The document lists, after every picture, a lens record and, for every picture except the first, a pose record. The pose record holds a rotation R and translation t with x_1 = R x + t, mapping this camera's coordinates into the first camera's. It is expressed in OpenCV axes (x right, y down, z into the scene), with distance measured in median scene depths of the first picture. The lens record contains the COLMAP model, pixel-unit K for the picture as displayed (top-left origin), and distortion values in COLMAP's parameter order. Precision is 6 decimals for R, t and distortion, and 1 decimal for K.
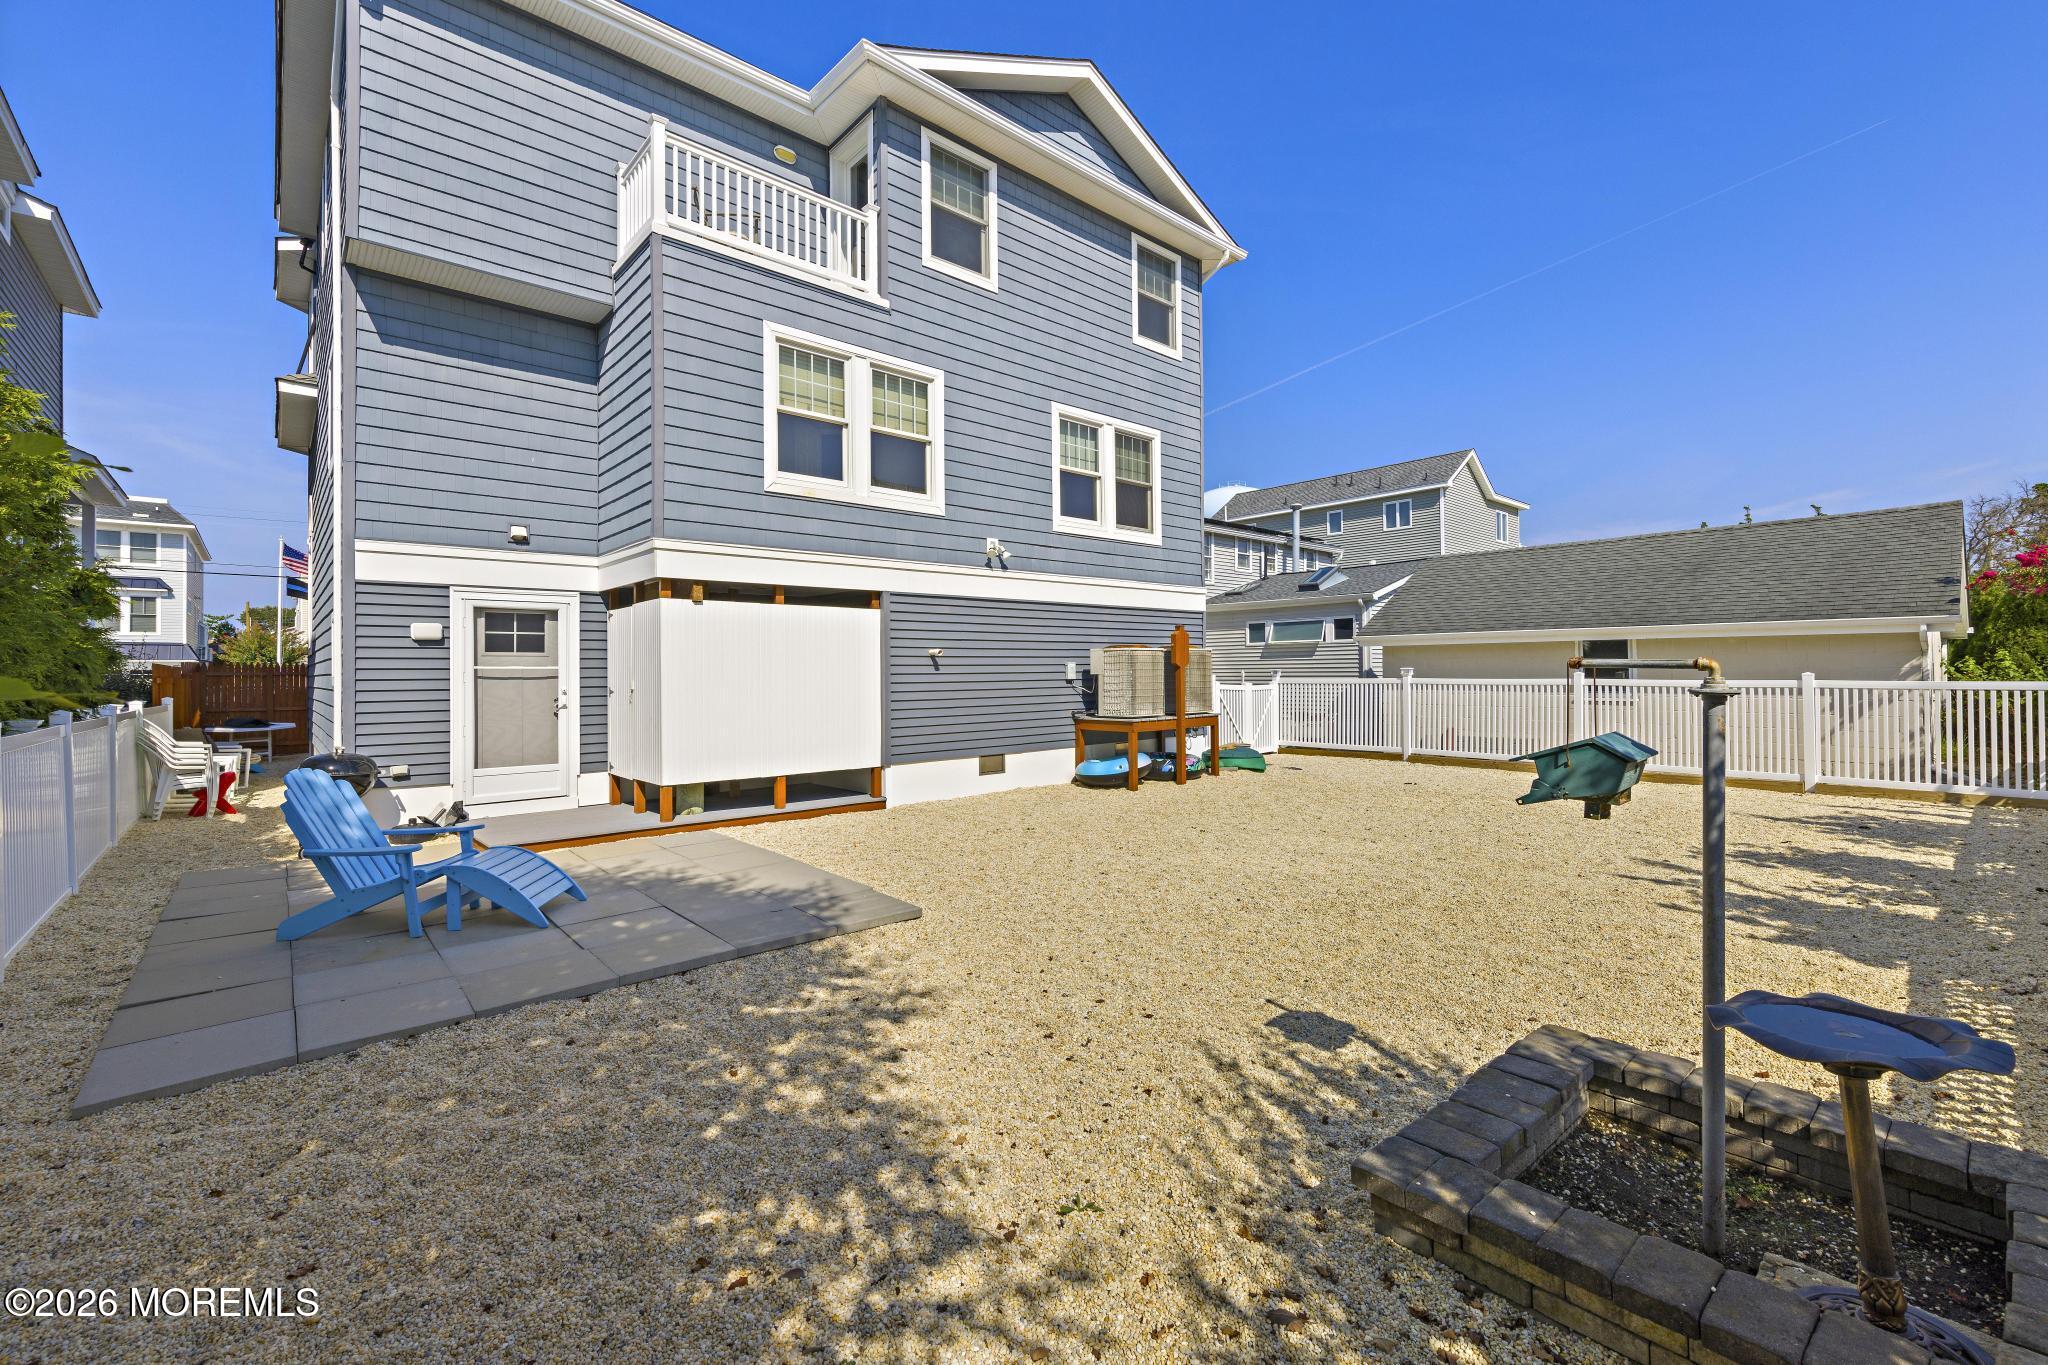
lens RADIAL K [[877.7, 0, 1116.3], [0, 877.7, 649.6], [0, 0, 1]] dist [0.000553, -0.000059]
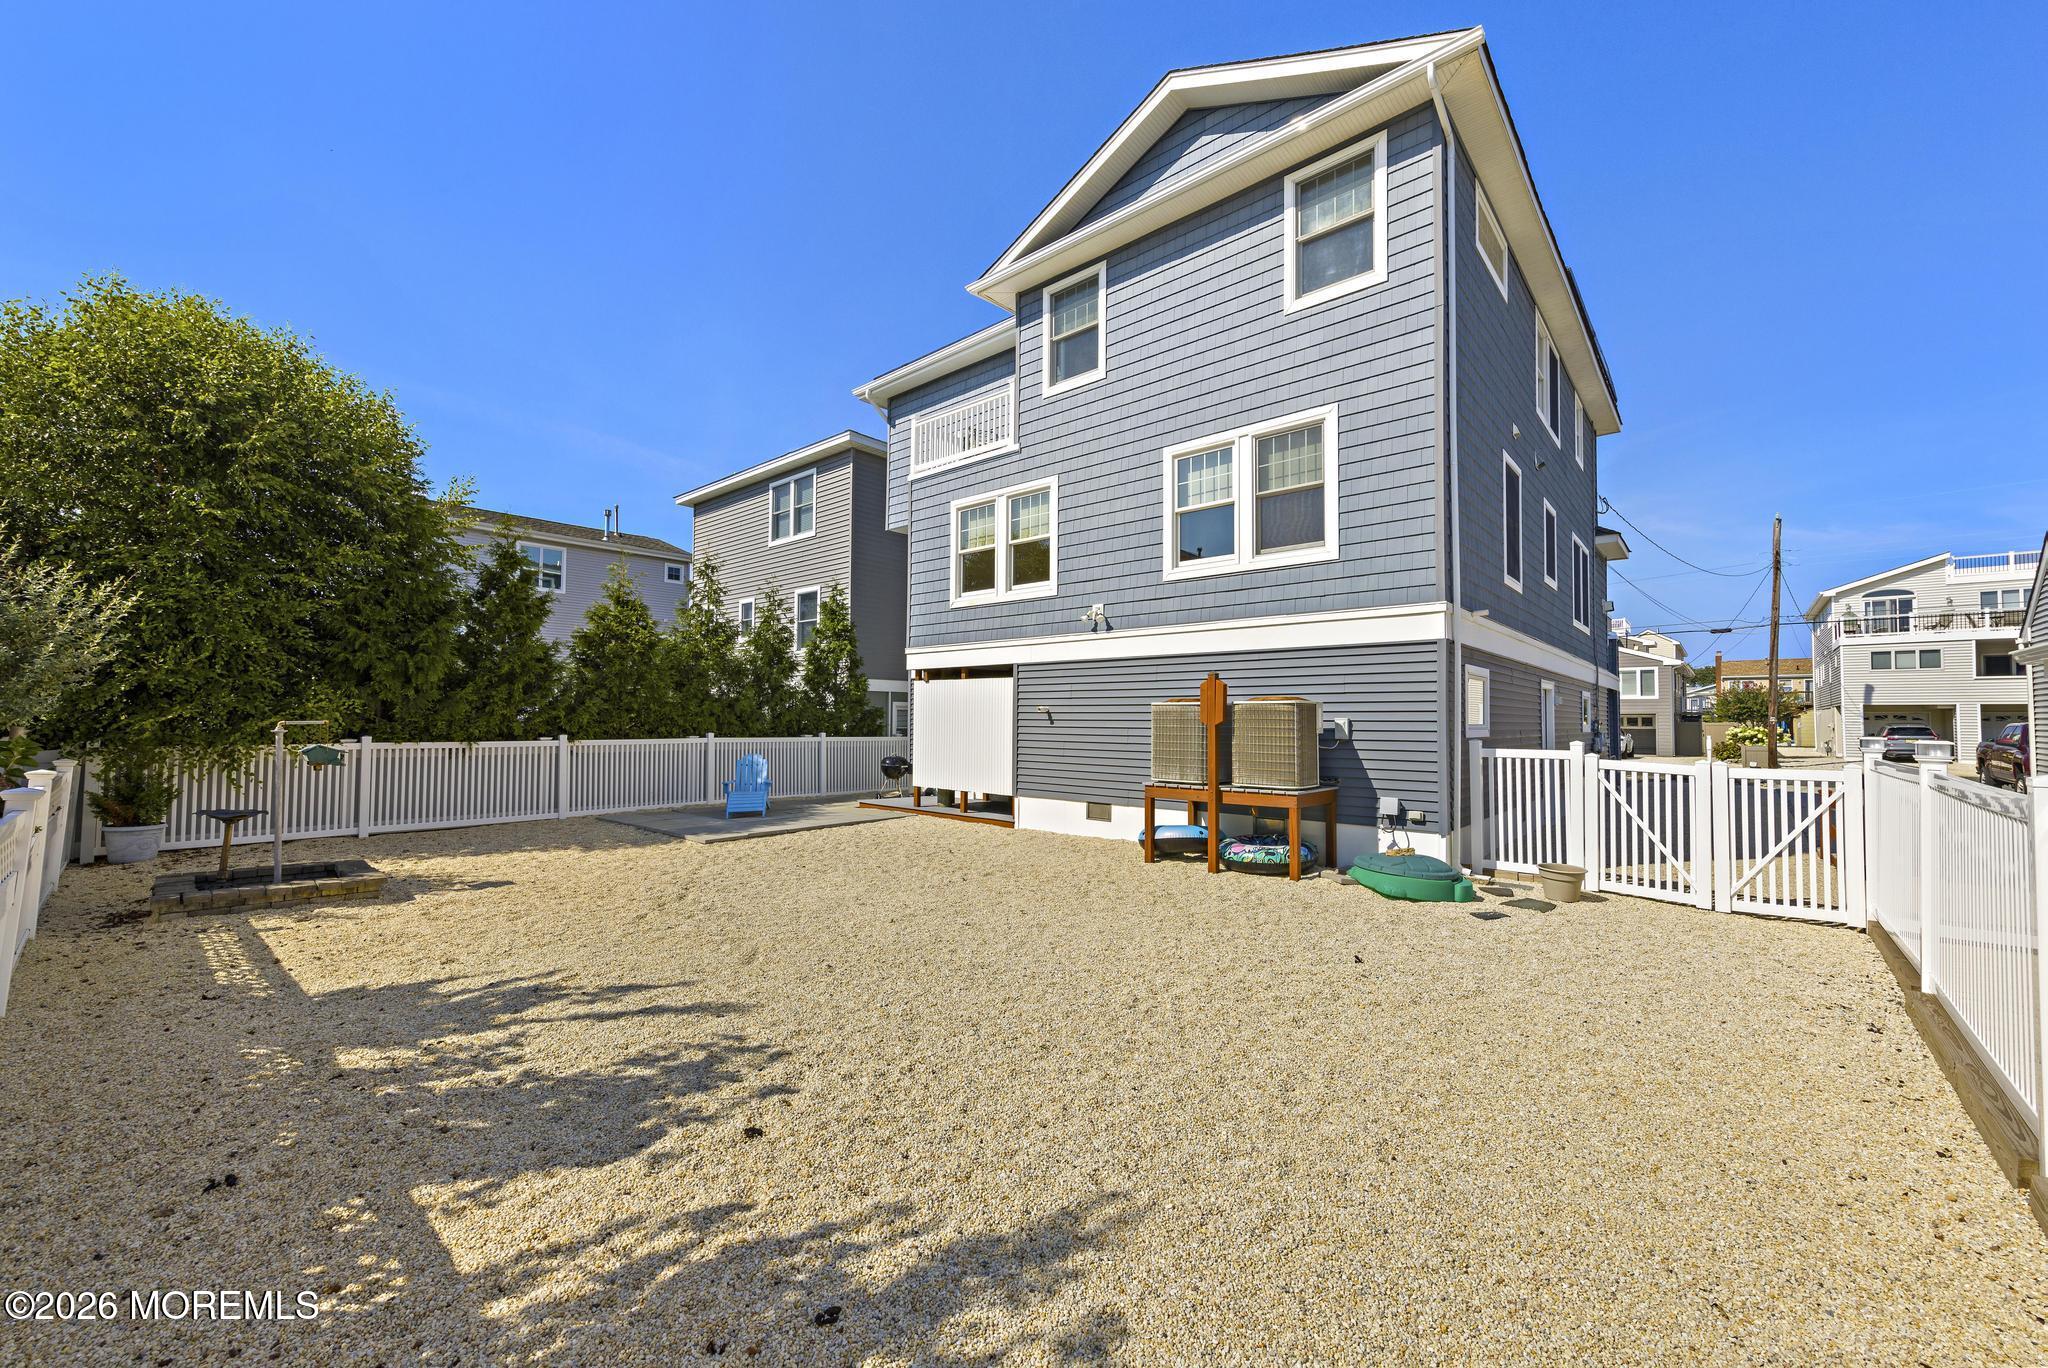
lens RADIAL K [[800.9, 0, 1032.8], [0, 800.9, 696.3], [0, 0, 1]] dist [-0.003569, -0.000498]
pose [[0.061876, -0.025870, -0.997749, 0.837473], [0.014467, 0.999582, -0.025020, 0.011673], [0.997979, -0.012887, 0.062224, 0.845063]]
